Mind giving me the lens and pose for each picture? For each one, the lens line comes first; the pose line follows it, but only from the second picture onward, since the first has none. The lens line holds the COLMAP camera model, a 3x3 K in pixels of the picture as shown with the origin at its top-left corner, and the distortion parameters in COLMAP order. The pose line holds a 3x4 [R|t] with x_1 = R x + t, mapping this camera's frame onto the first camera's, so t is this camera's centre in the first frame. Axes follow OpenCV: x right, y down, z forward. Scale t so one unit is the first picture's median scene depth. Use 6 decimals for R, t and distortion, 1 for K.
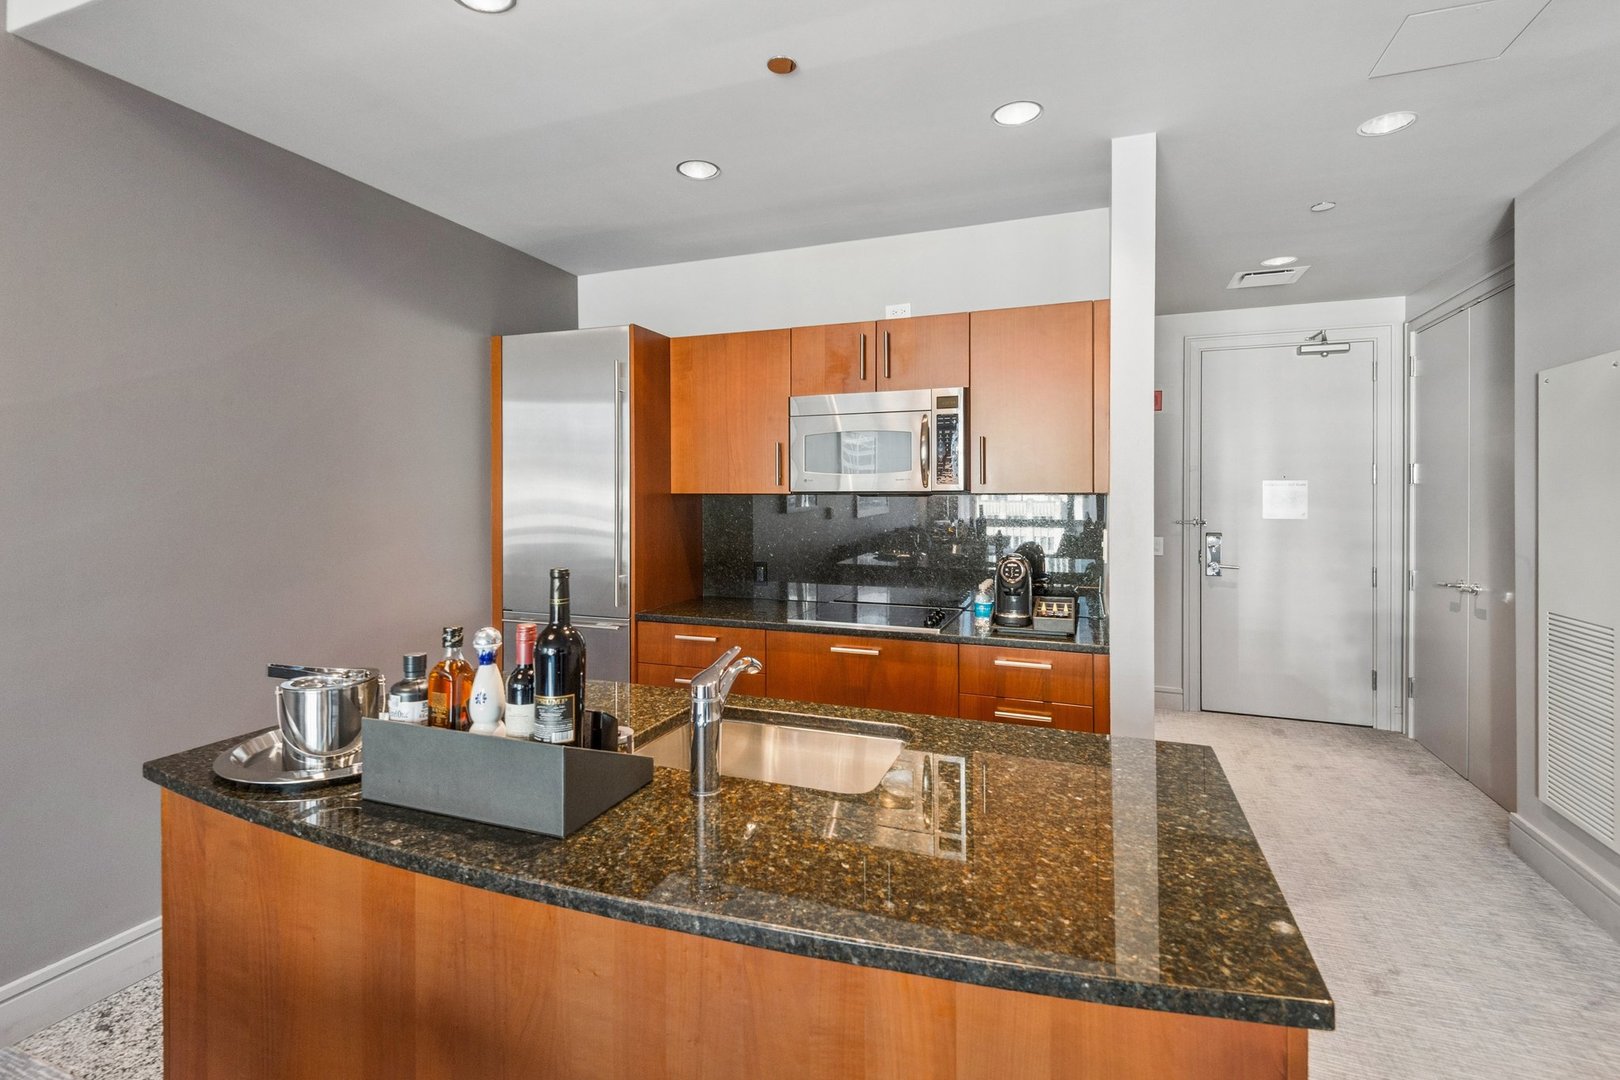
lens RADIAL K [[753.9, 0, 806.1], [0, 753.9, 499.0], [0, 0, 1]] dist [0.038094, -0.022302]
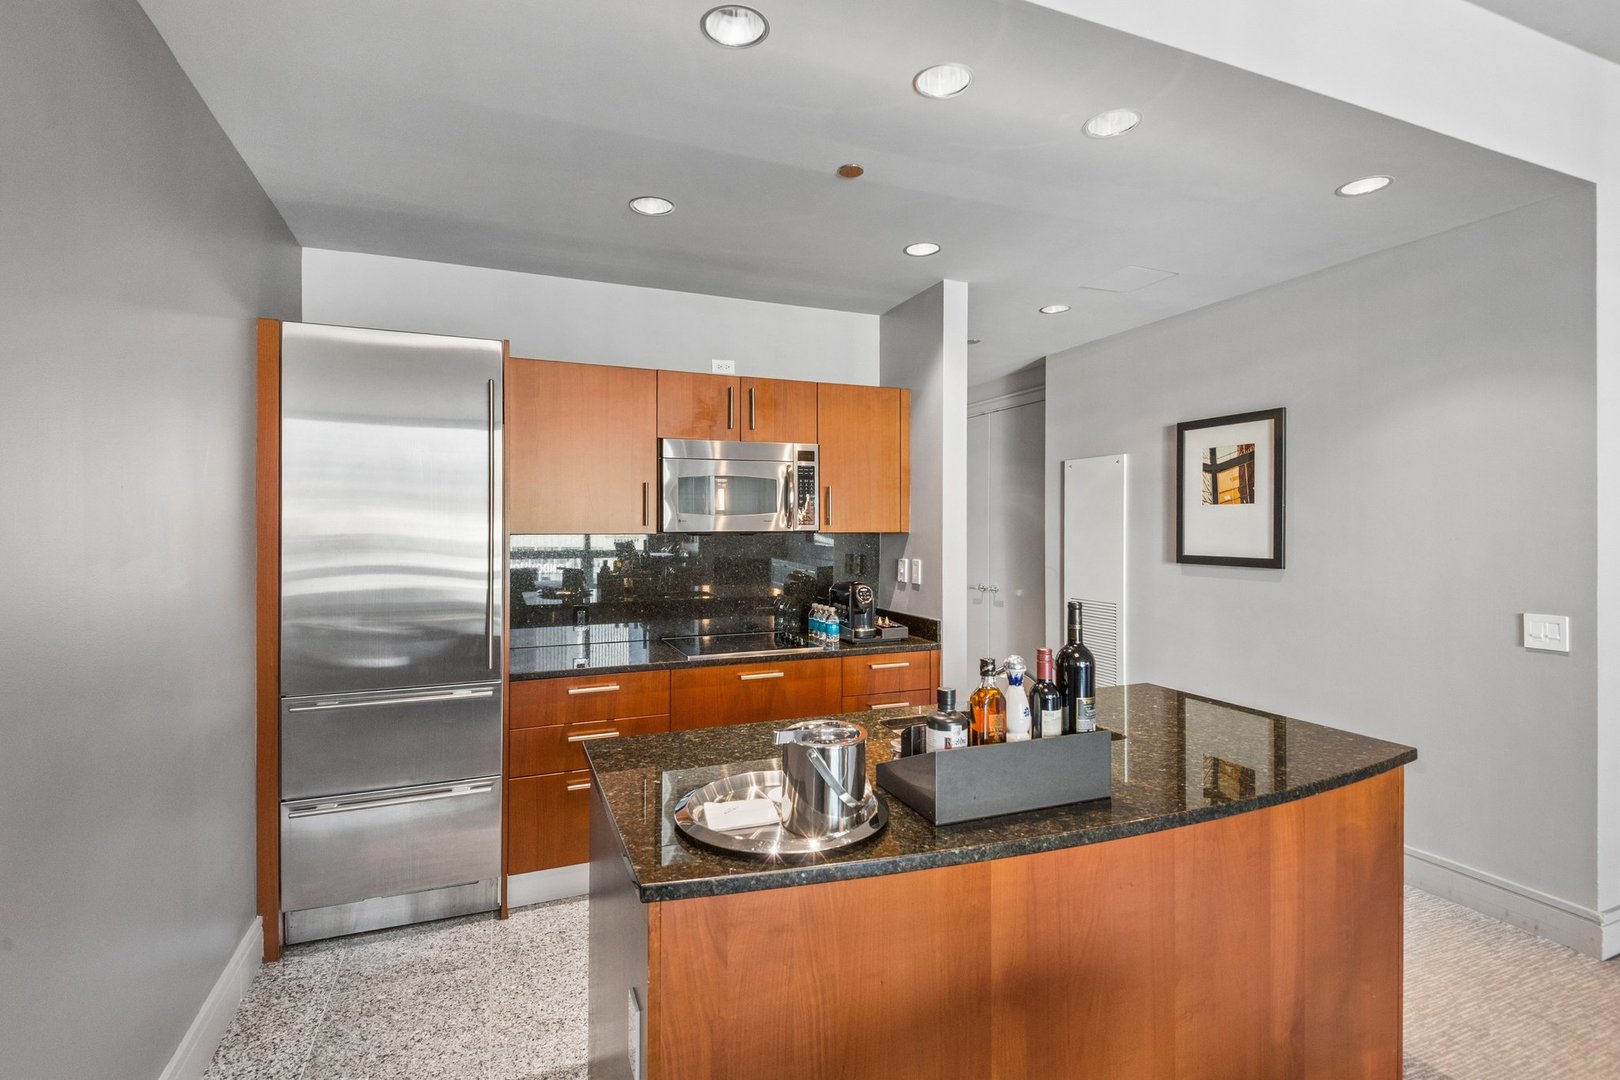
lens RADIAL K [[749.5, 0, 814.5], [0, 749.5, 526.0], [0, 0, 1]] dist [0.041242, -0.025754]
pose [[0.727925, -0.001542, 0.685655, -0.608712], [0.004023, 0.999990, -0.002022, -0.016014], [-0.685645, 0.004230, 0.727924, 0.137138]]
